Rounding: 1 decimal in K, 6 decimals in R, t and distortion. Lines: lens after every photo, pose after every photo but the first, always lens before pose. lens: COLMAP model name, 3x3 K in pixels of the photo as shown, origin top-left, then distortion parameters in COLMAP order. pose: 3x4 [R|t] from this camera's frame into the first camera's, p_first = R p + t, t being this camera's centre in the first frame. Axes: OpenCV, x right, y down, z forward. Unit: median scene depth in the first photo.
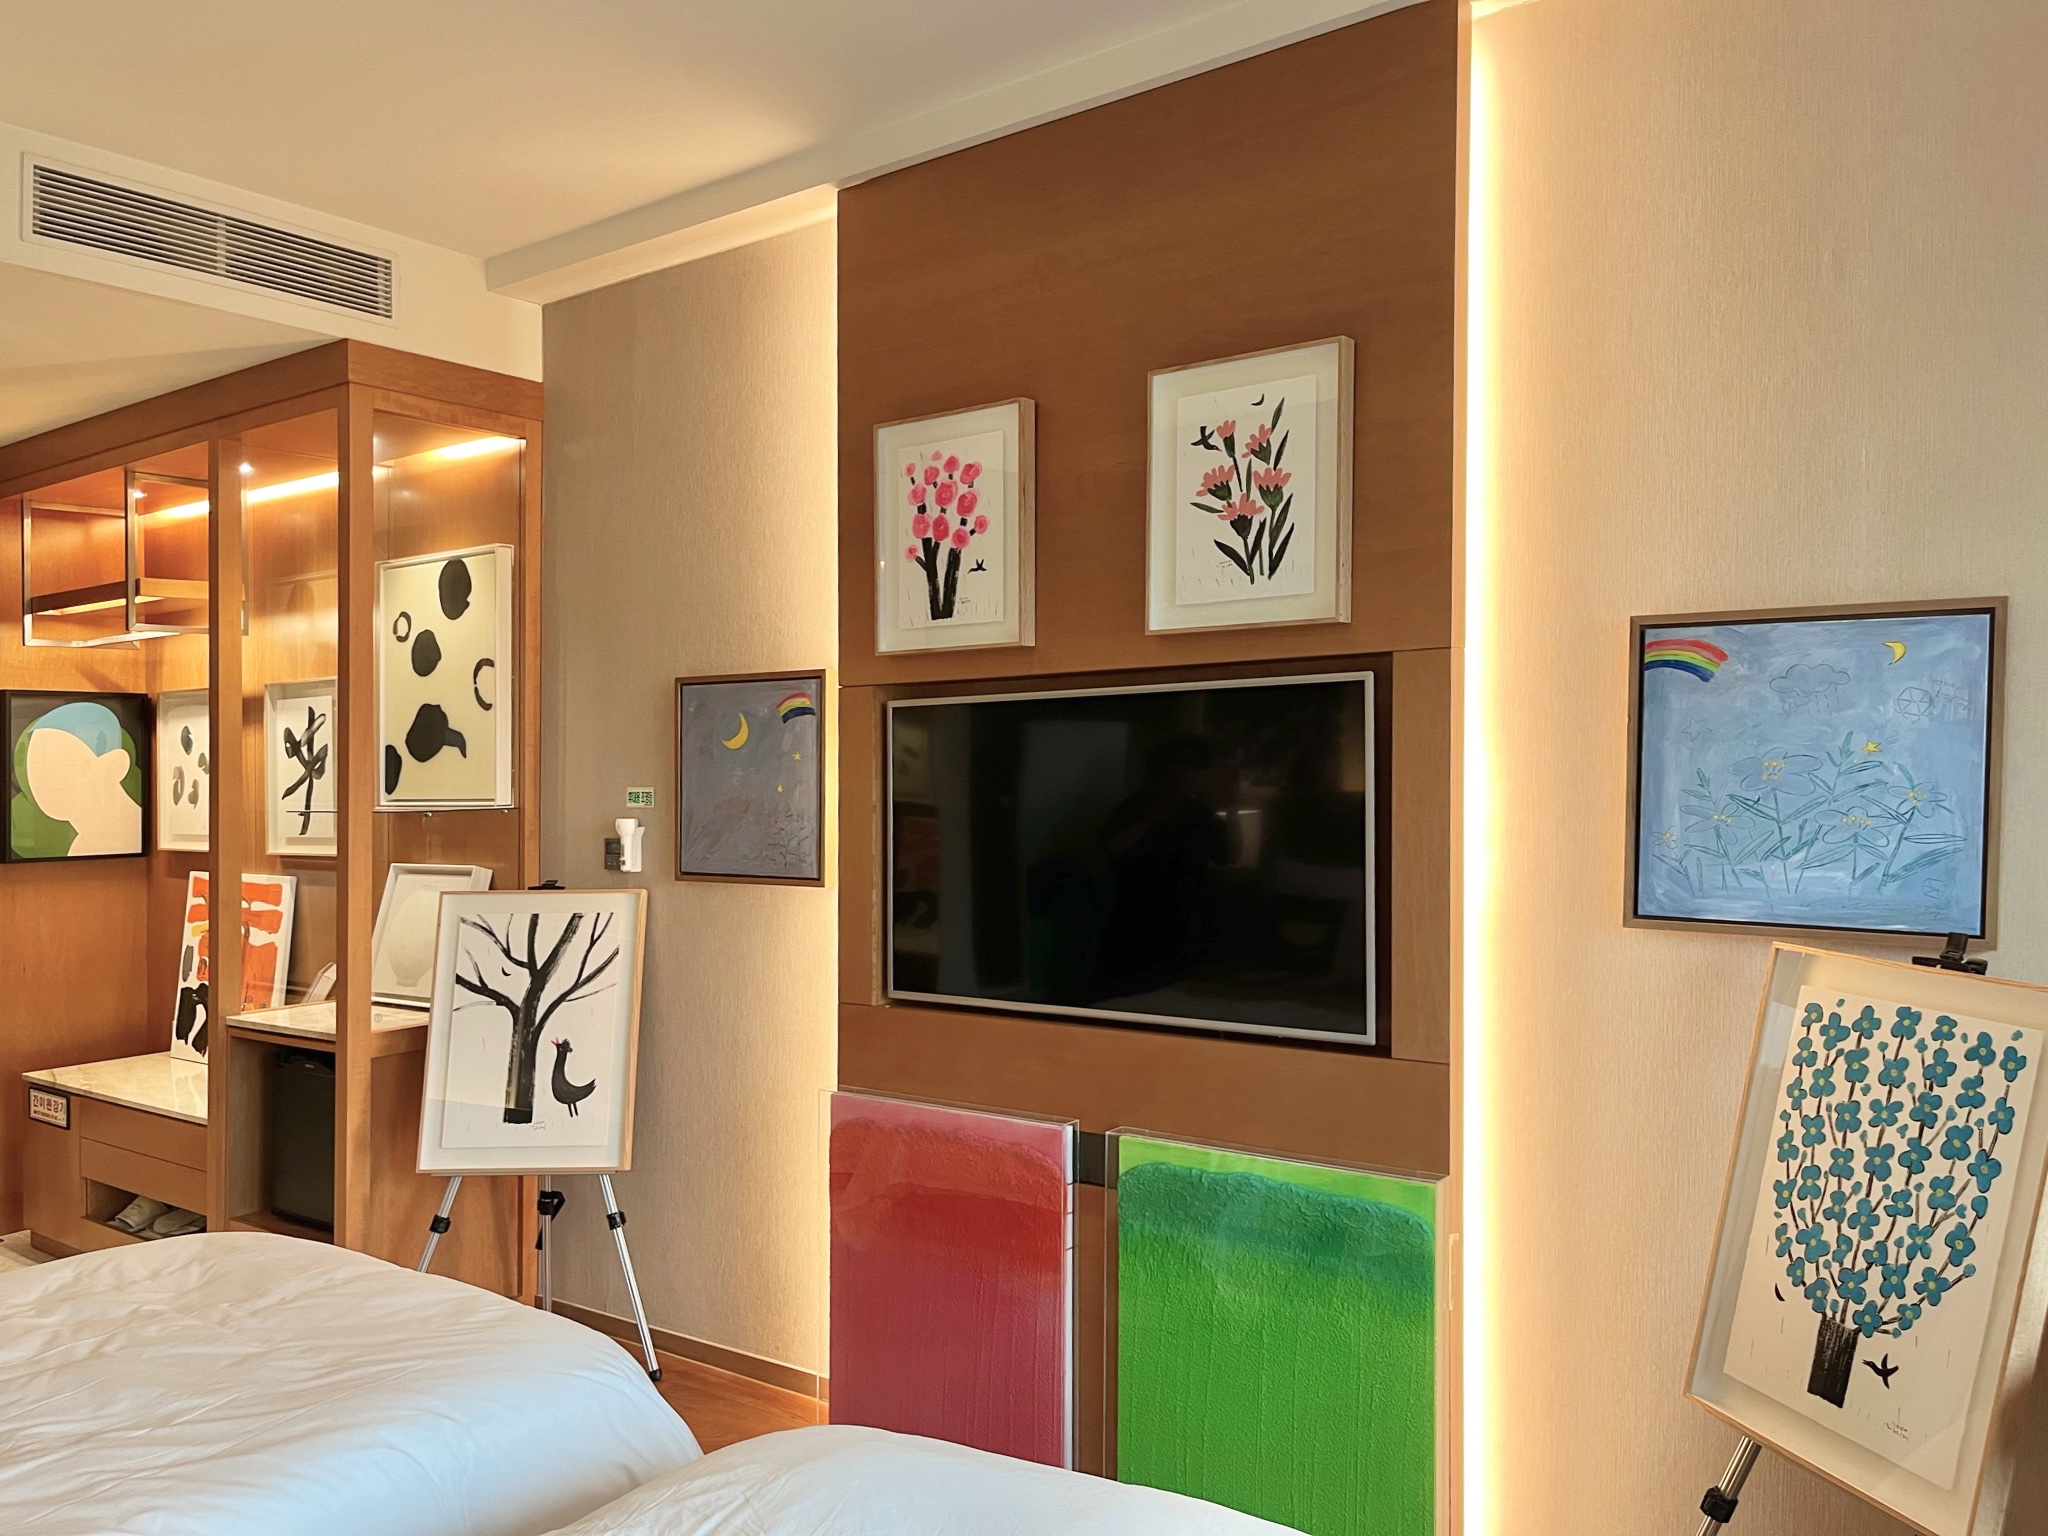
lens RADIAL K [[1575.4, 0, 1096.9], [0, 1575.4, 816.7], [0, 0, 1]] dist [0.033703, -0.043984]
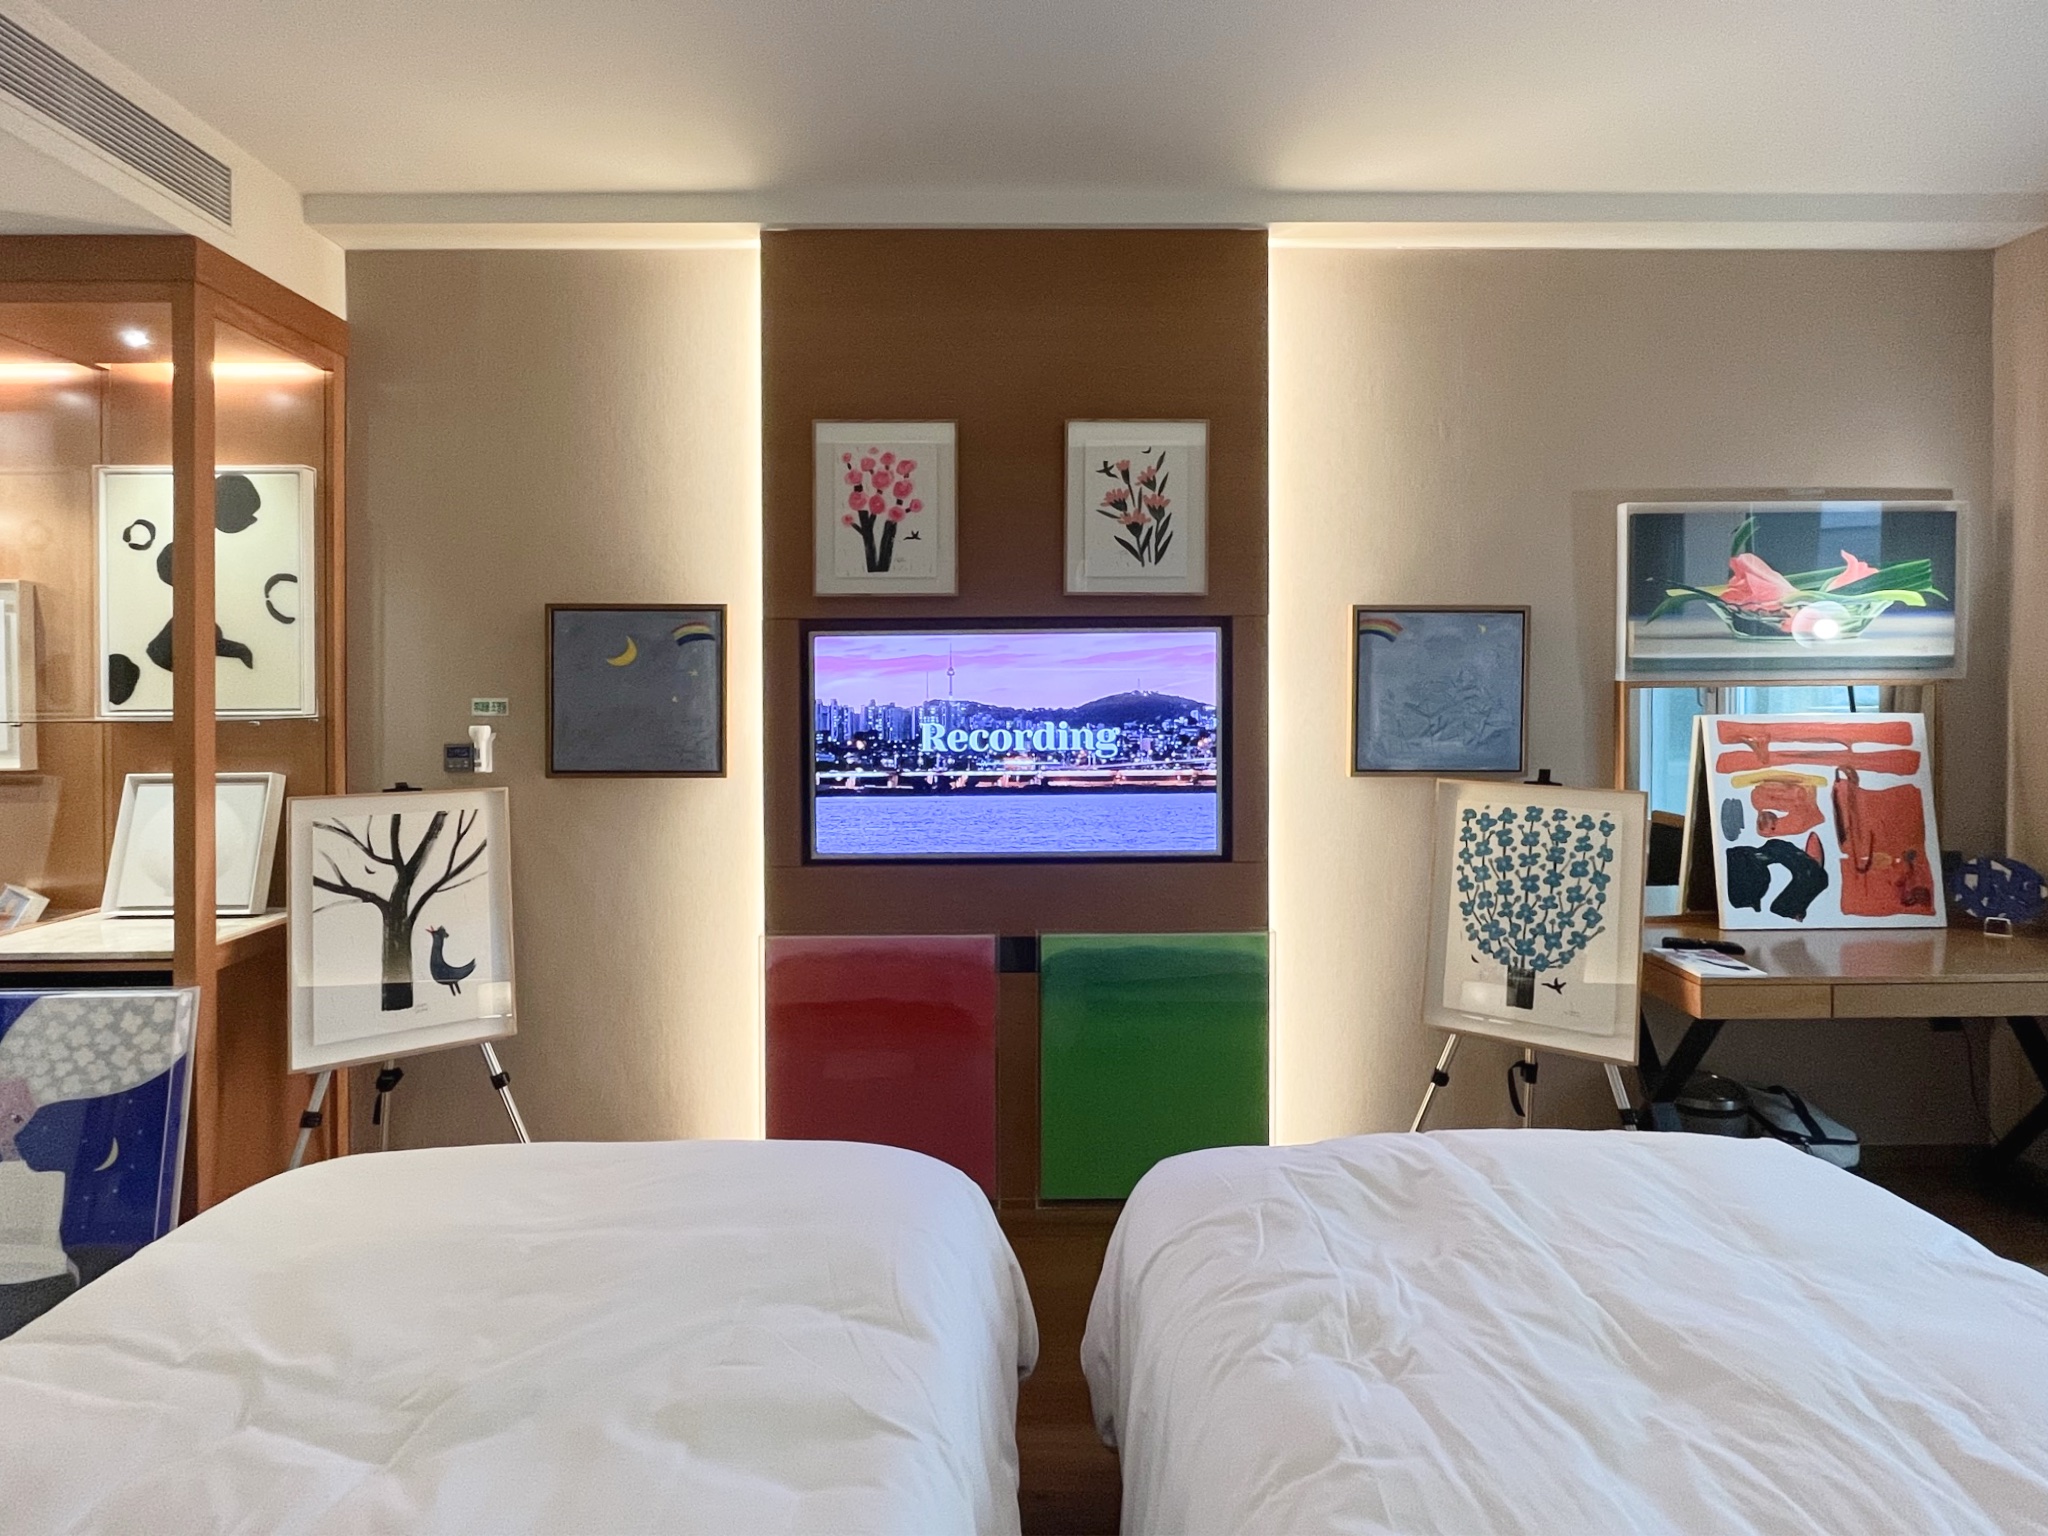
lens RADIAL K [[994.9, 0, 1075.0], [0, 994.9, 726.8], [0, 0, 1]] dist [-0.001148, -0.001304]
pose [[0.803916, -0.010200, 0.594655, -0.407268], [0.011022, 0.999937, 0.002252, 0.005554], [-0.594641, 0.004744, 0.803978, 0.188995]]
